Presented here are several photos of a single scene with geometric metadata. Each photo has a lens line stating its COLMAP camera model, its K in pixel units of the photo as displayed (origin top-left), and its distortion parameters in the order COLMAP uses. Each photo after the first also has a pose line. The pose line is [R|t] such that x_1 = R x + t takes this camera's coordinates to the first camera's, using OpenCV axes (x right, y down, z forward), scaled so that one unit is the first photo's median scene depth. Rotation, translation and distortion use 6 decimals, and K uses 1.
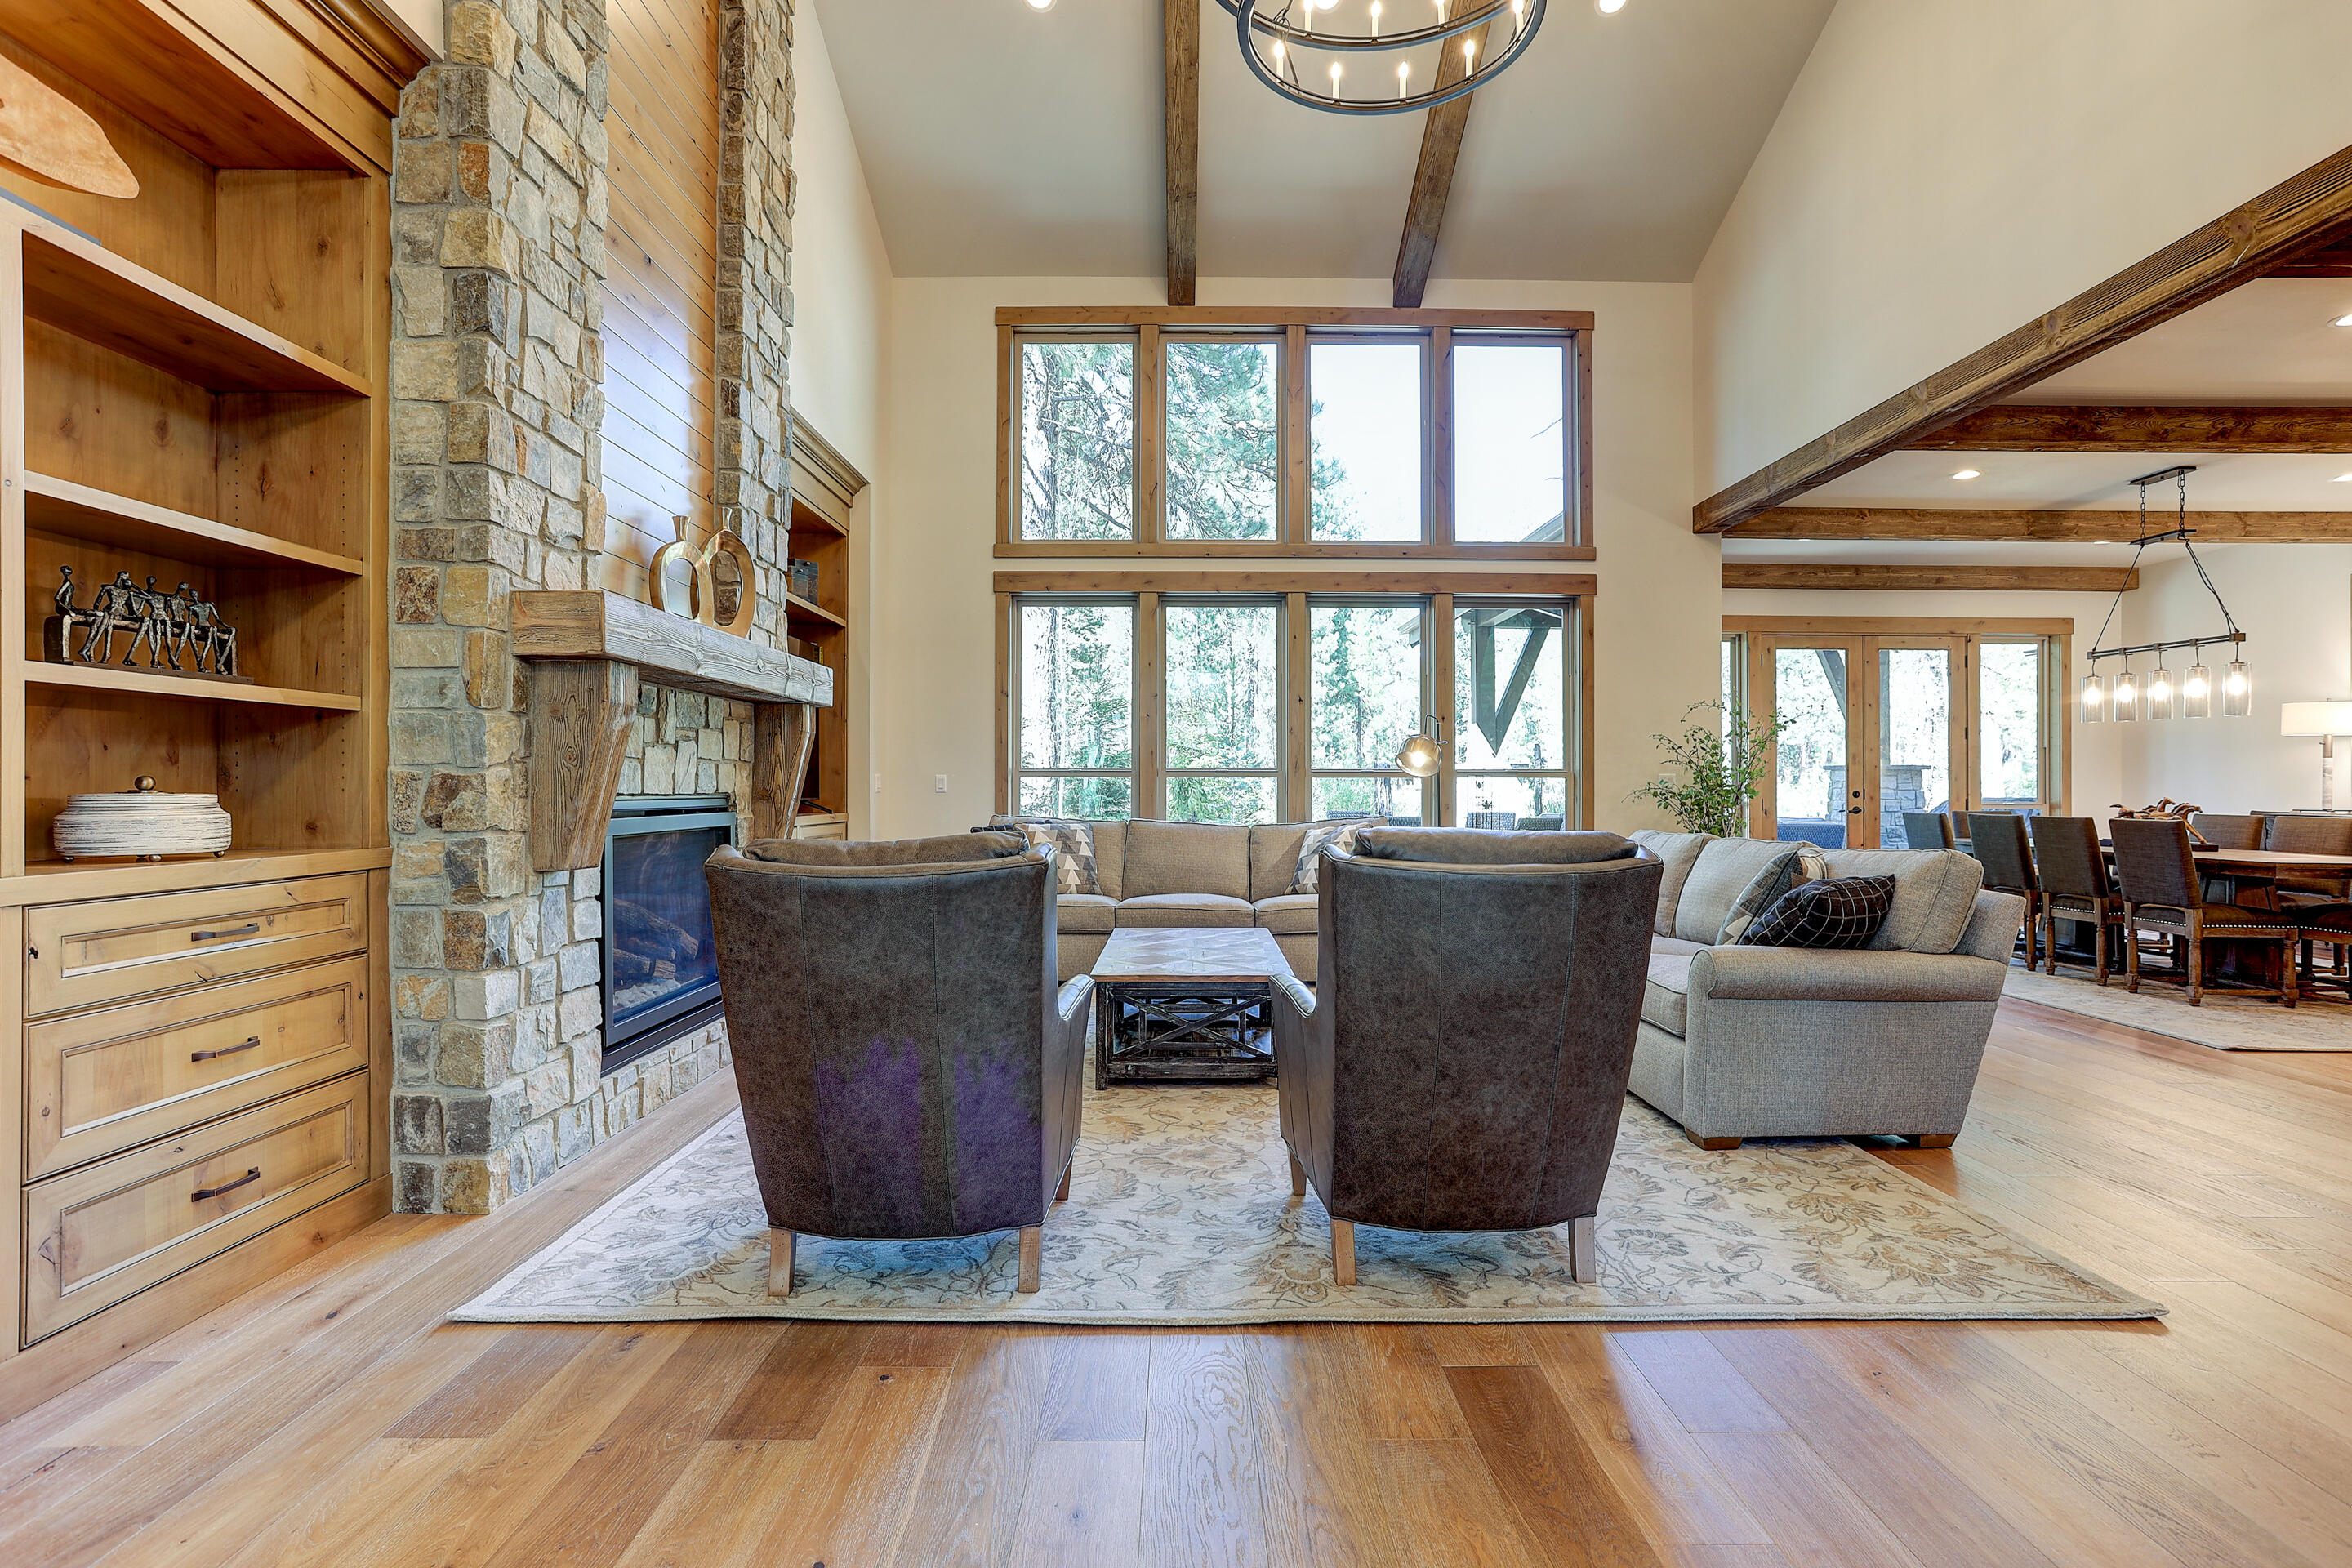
lens RADIAL K [[1144.2, 0, 1174.5], [0, 1144.2, 792.0], [0, 0, 1]] dist [-0.062743, 0.024774]
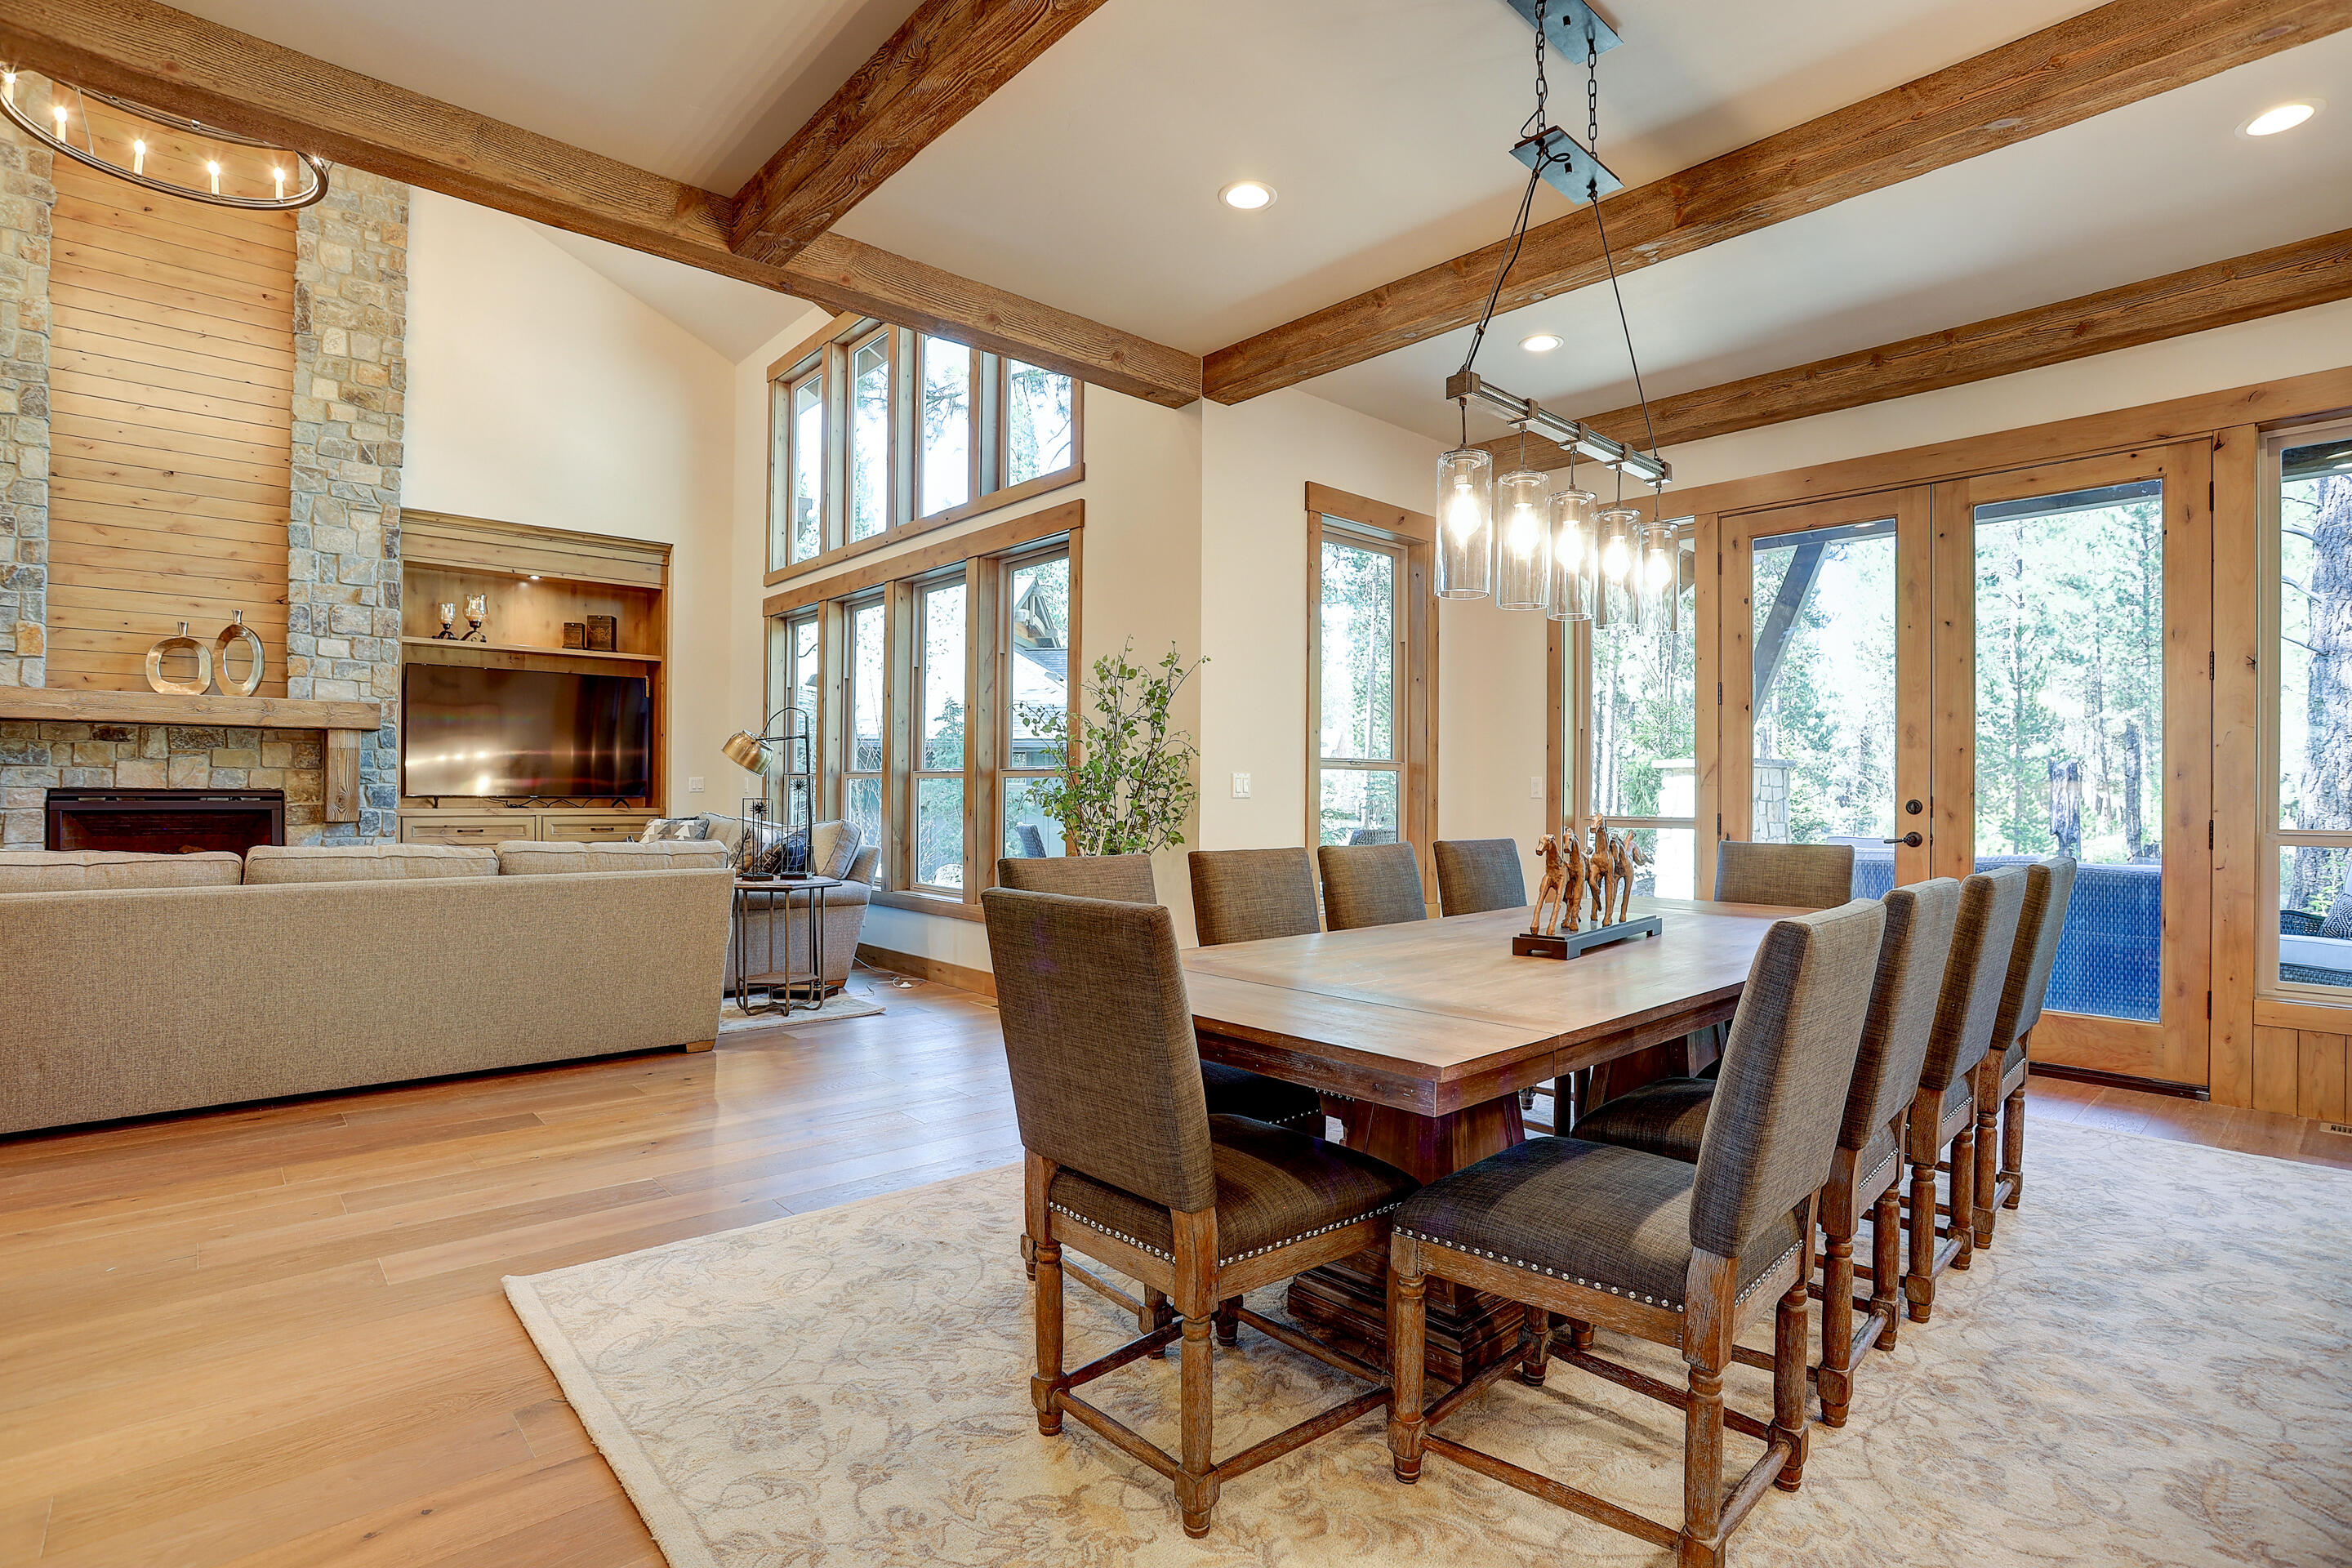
lens RADIAL K [[1144.2, 0, 1179.2], [0, 1144.2, 789.8], [0, 0, 1]] dist [-0.062743, 0.024774]
pose [[0.669364, 0.003106, -0.742928, 1.074009], [-0.008330, 0.999960, -0.003324, -0.001962], [0.742888, 0.008414, 0.669363, 0.610146]]
